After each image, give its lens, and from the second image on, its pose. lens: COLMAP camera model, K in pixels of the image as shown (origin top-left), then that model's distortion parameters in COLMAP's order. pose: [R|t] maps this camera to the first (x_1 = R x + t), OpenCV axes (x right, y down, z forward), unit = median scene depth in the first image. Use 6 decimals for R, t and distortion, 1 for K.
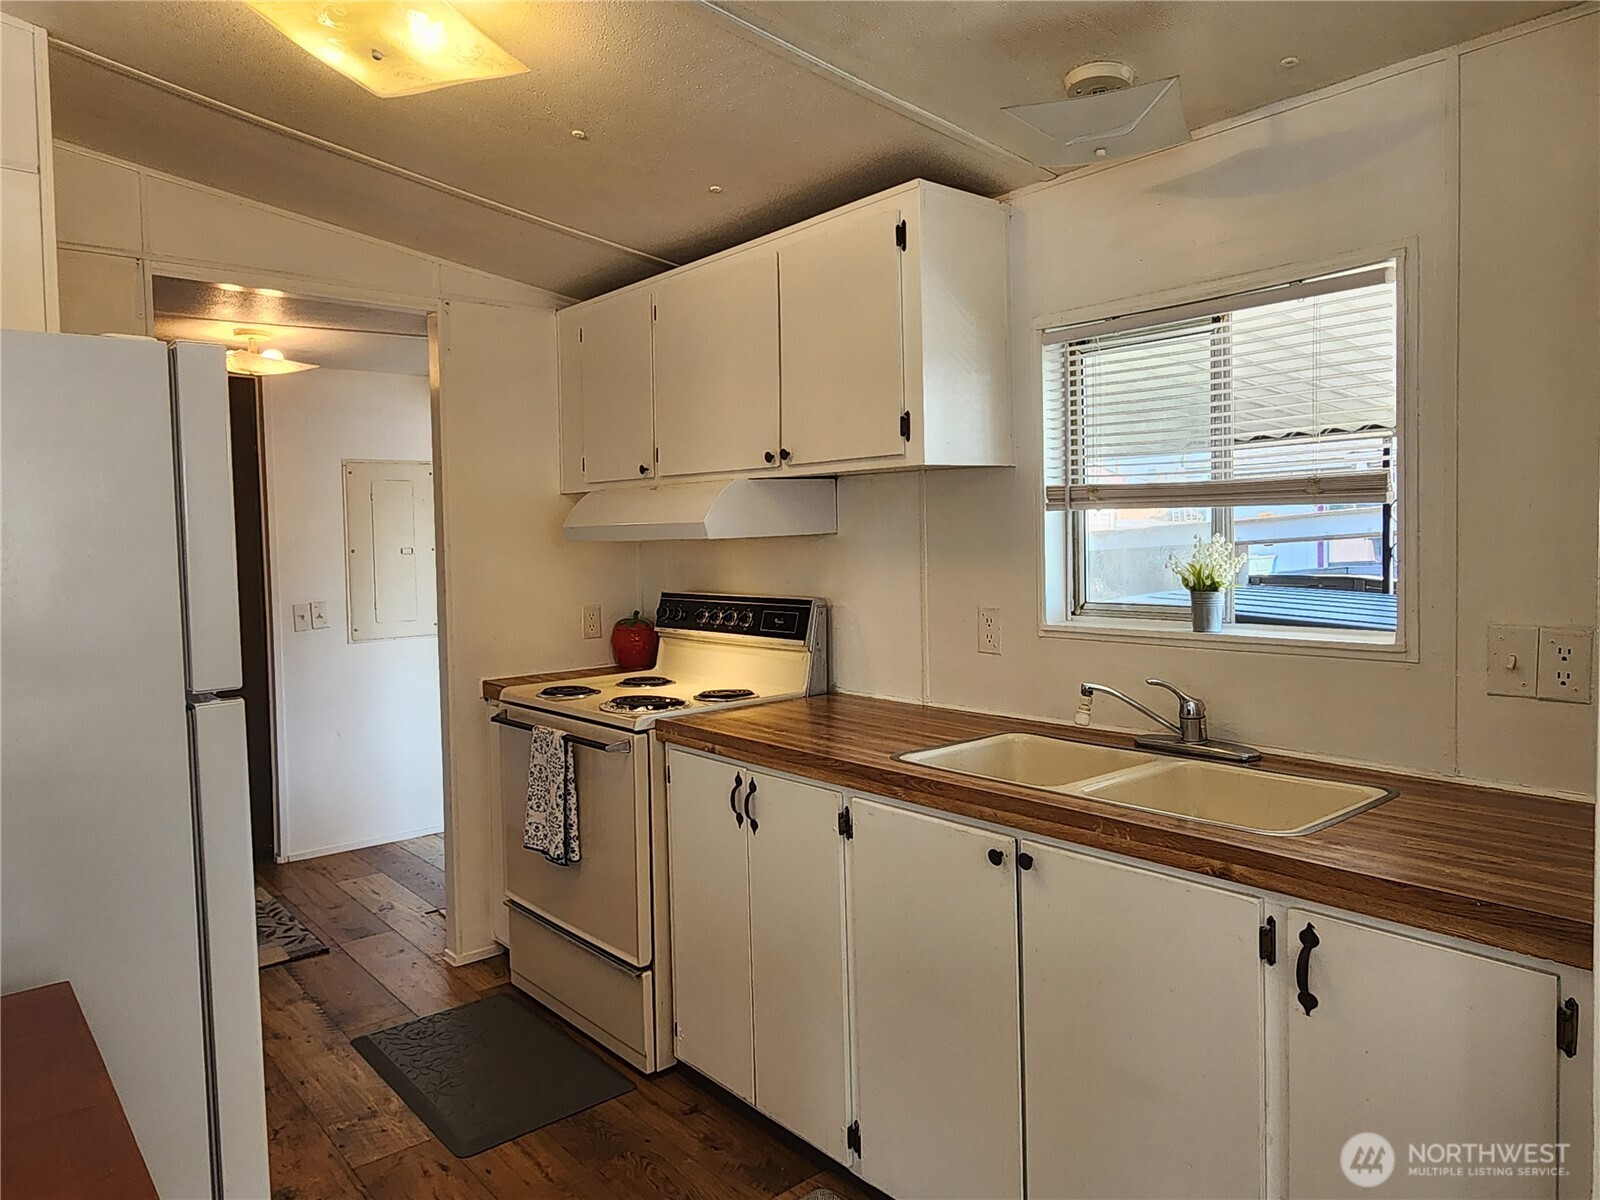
lens RADIAL K [[1053.8, 0, 800.6], [0, 1053.8, 575.9], [0, 0, 1]] dist [-0.001109, -0.000918]
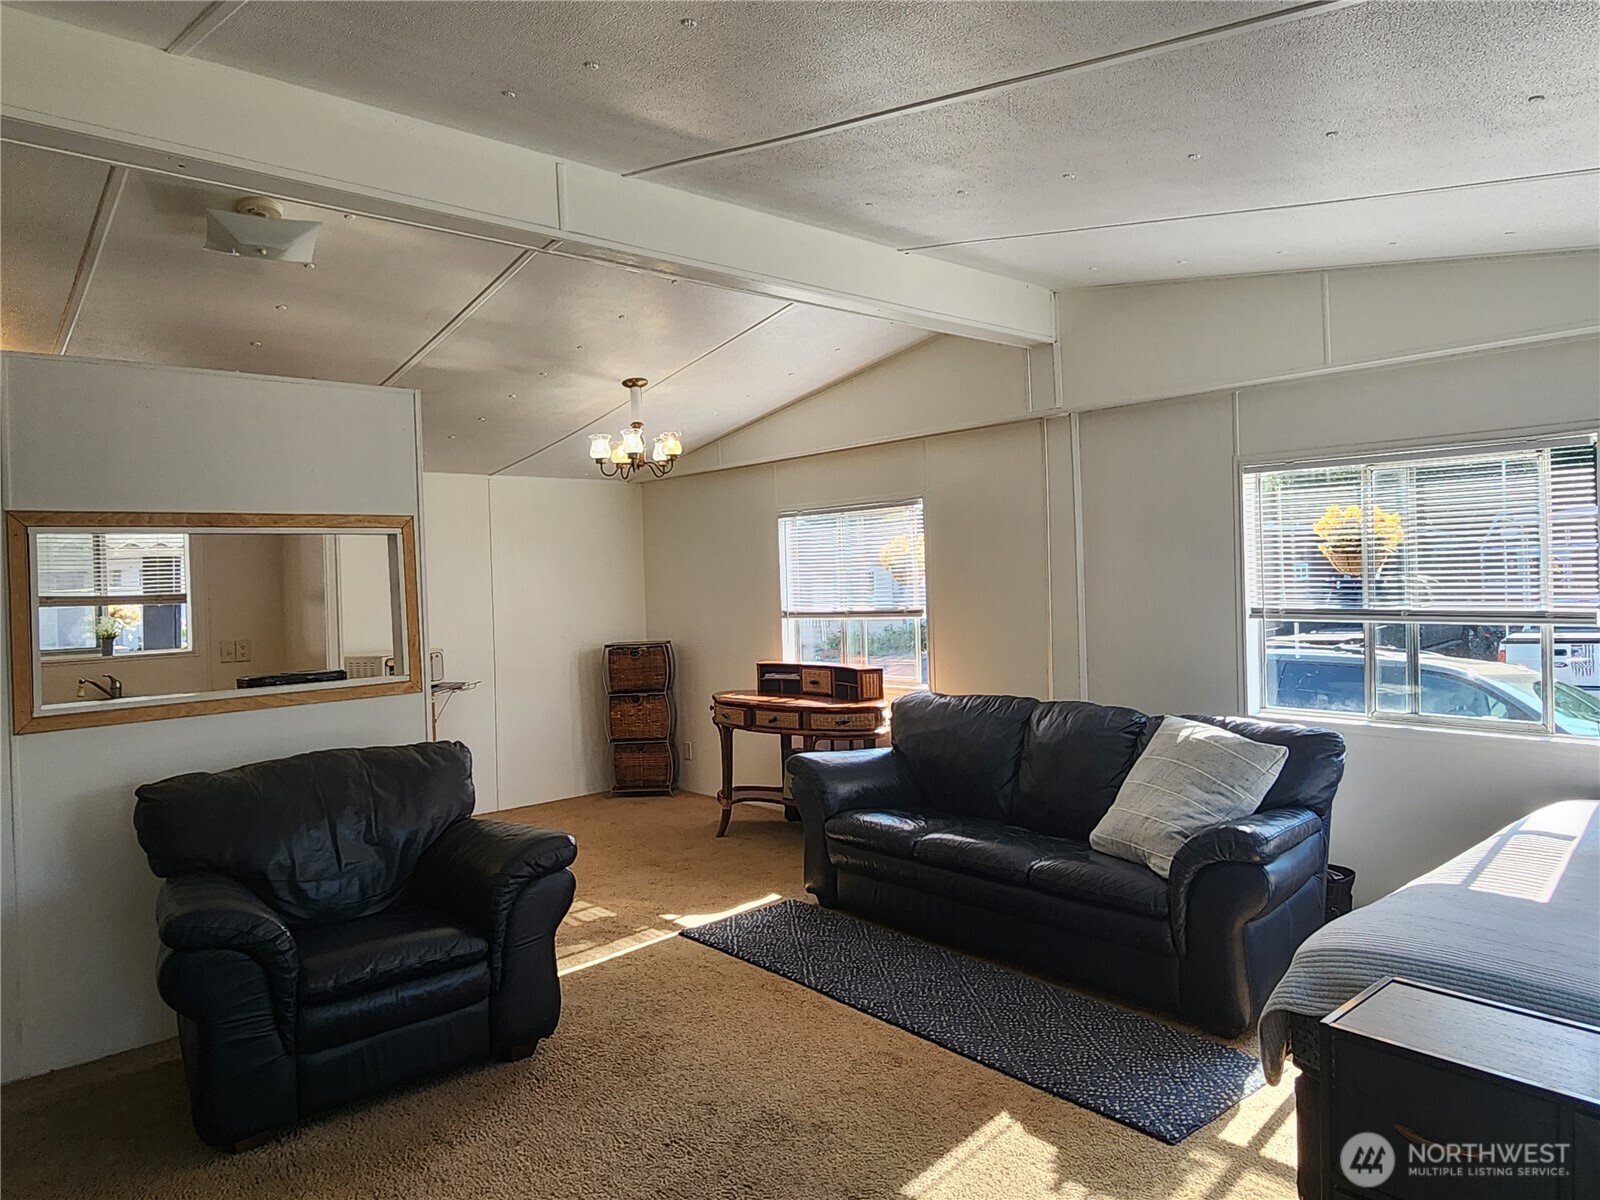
lens RADIAL K [[1053.8, 0, 800.6], [0, 1053.8, 575.9], [0, 0, 1]] dist [-0.001109, -0.000918]
pose [[-0.009113, 0.028376, 0.999556, -1.729967], [0.077590, 0.996604, -0.027585, 0.048349], [-0.996944, 0.077304, -0.011284, -0.500133]]
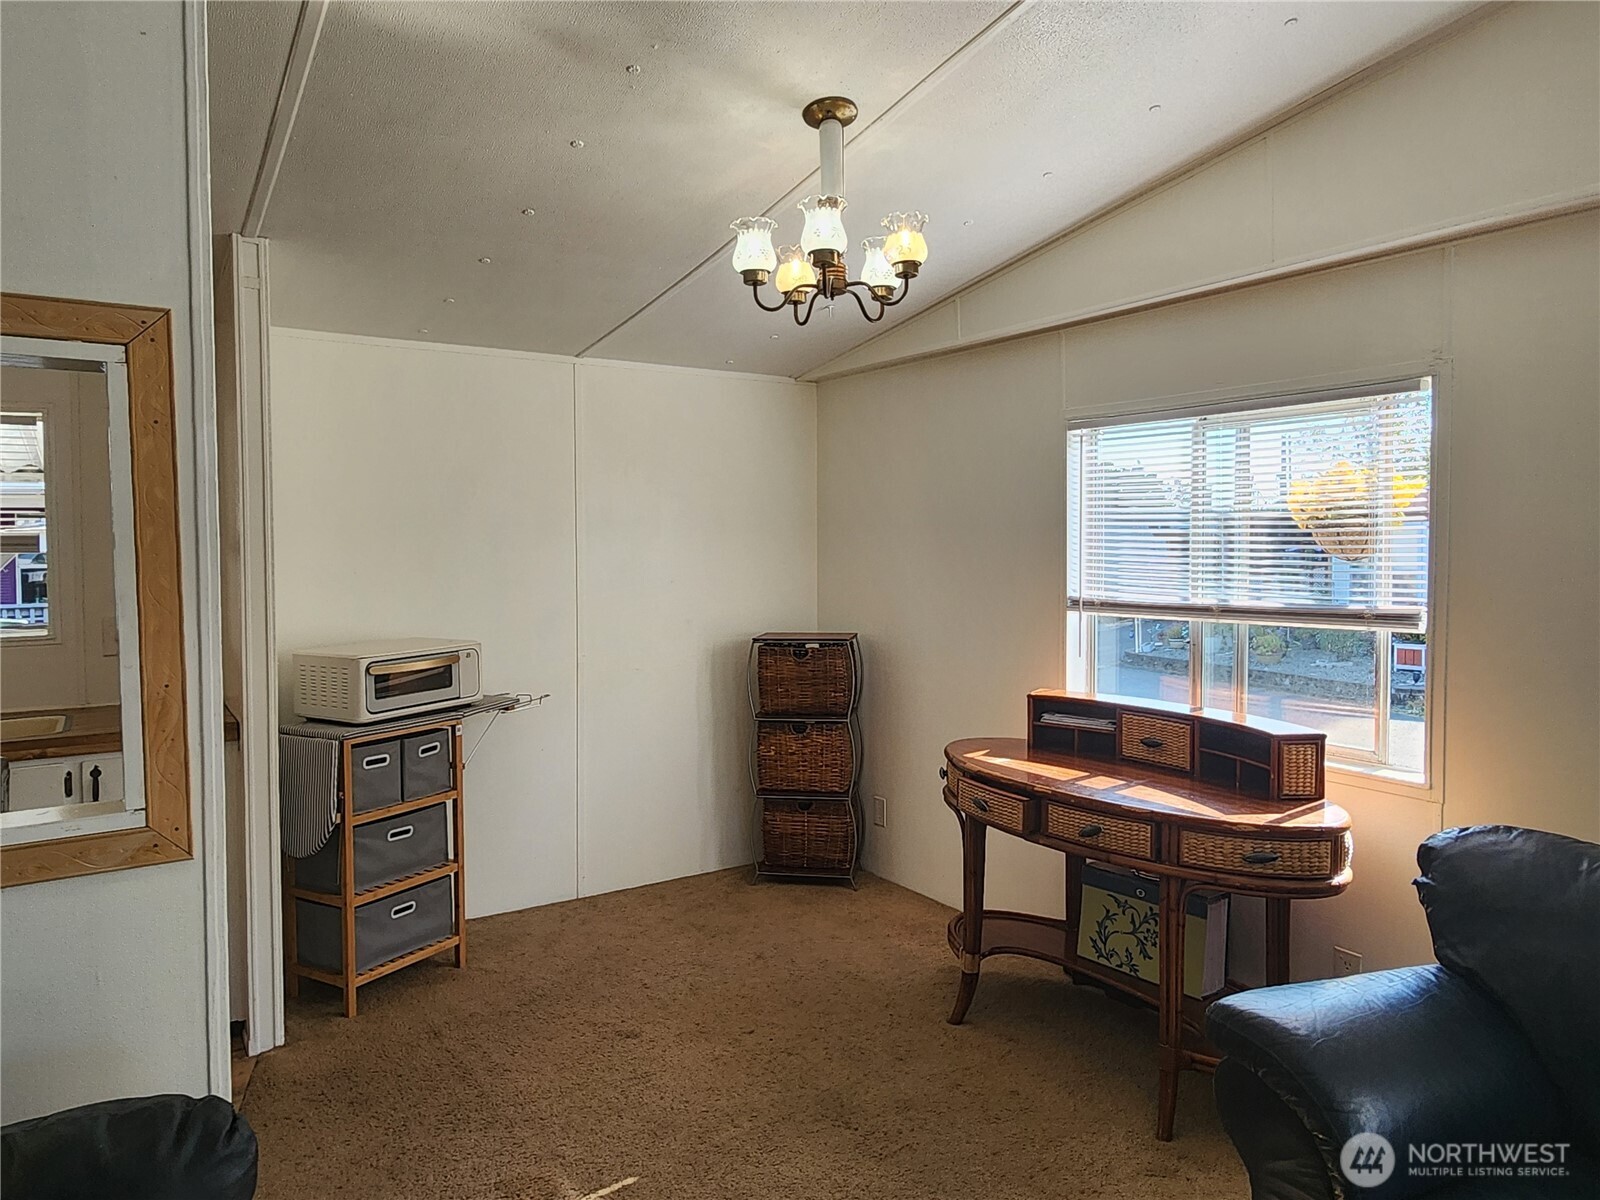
lens RADIAL K [[1053.8, 0, 800.6], [0, 1053.8, 575.9], [0, 0, 1]] dist [-0.001109, -0.000918]
pose [[0.131019, -0.009810, 0.991331, -0.703791], [0.044151, 0.999017, 0.004051, 0.011378], [-0.990396, 0.043238, 0.131323, -0.321571]]
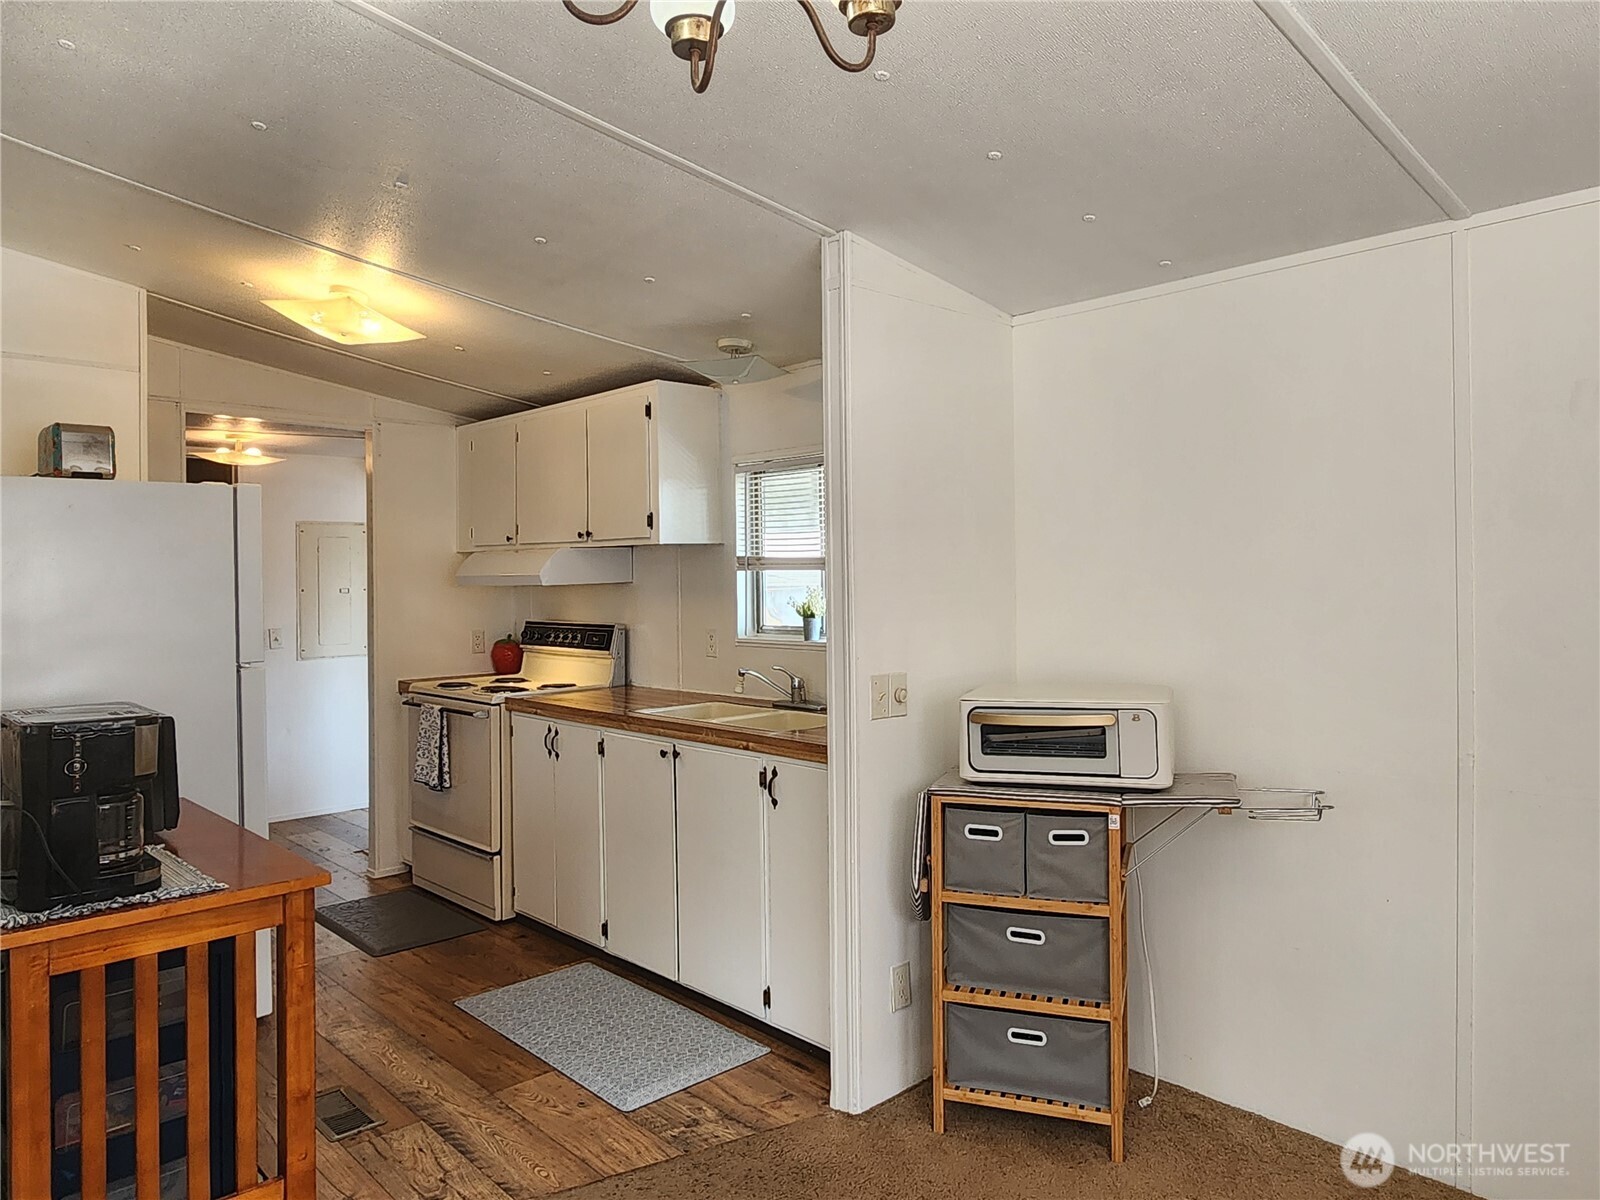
lens RADIAL K [[1053.8, 0, 800.6], [0, 1053.8, 575.9], [0, 0, 1]] dist [-0.001109, -0.000918]
pose [[0.998250, 0.009742, 0.058331, 0.216596], [-0.007353, 0.999130, -0.041042, 0.013944], [-0.058680, 0.040541, 0.997453, -0.637073]]
